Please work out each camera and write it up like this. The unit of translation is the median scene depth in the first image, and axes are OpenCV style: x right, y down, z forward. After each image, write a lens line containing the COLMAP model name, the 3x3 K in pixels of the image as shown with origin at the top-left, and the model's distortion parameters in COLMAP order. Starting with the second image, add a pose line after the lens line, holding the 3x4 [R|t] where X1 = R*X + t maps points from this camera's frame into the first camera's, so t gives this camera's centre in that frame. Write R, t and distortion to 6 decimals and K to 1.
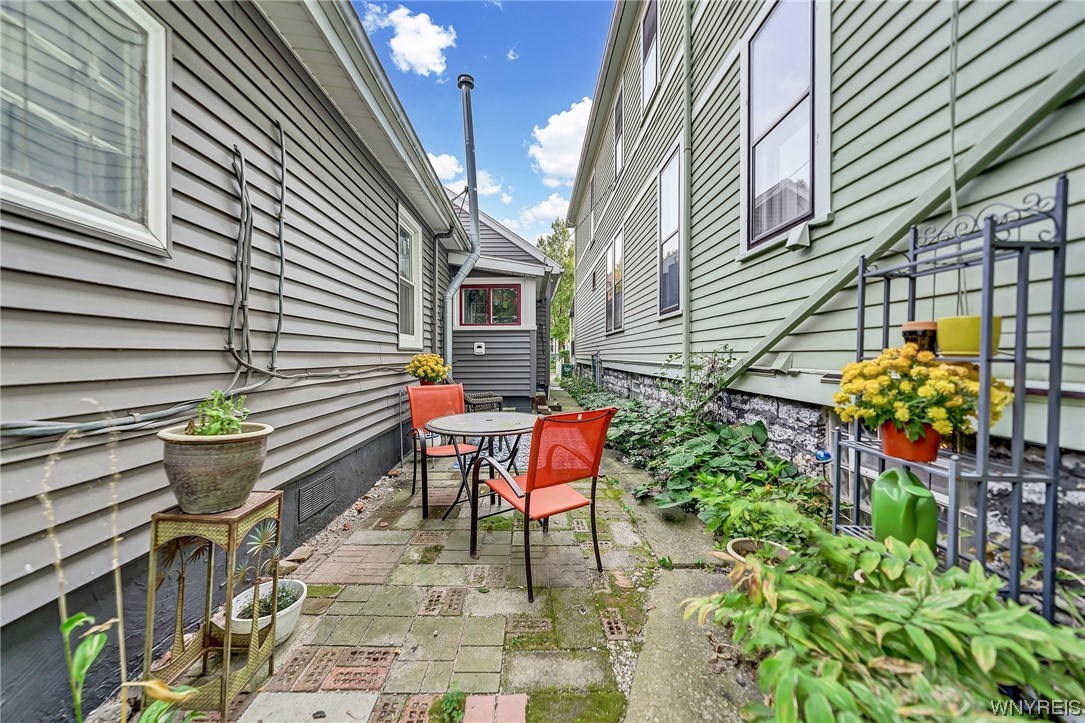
lens RADIAL K [[395.4, 0, 535.4], [0, 395.4, 355.1], [0, 0, 1]] dist [-0.006555, -0.000106]
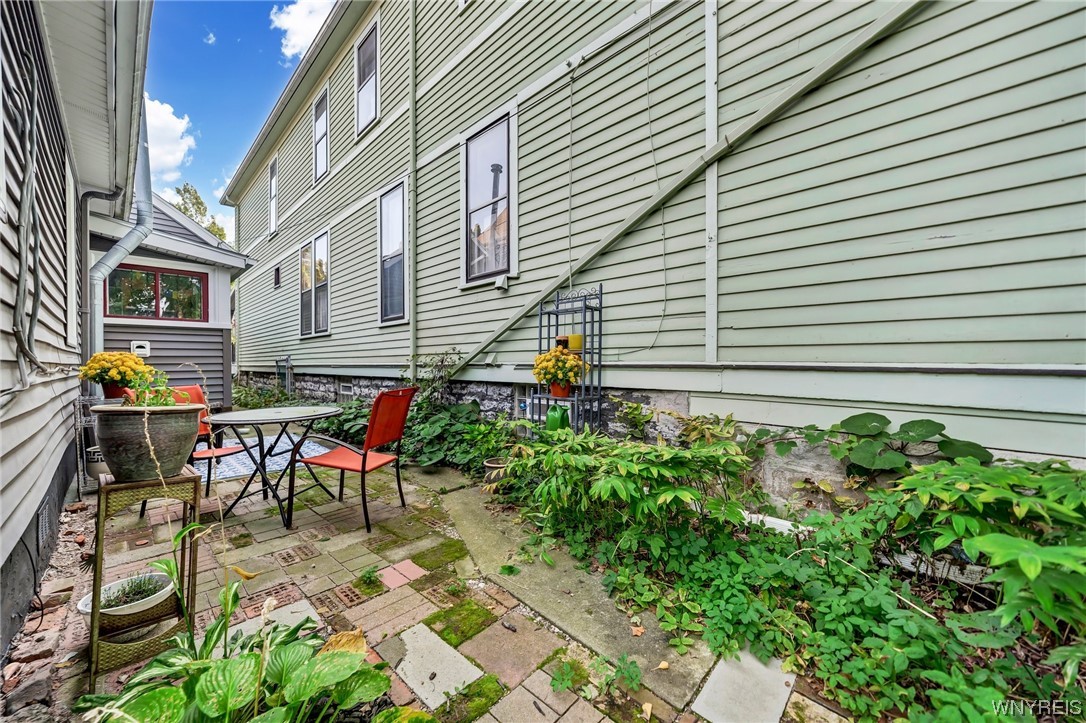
lens RADIAL K [[458.3, 0, 543.0], [0, 458.3, 361.5], [0, 0, 1]] dist [0.014051, -0.000059]
pose [[0.667539, 0.003427, 0.744567, -0.596367], [0.008716, 0.999885, -0.012416, 0.052959], [-0.744524, 0.014778, 0.667433, -0.375291]]
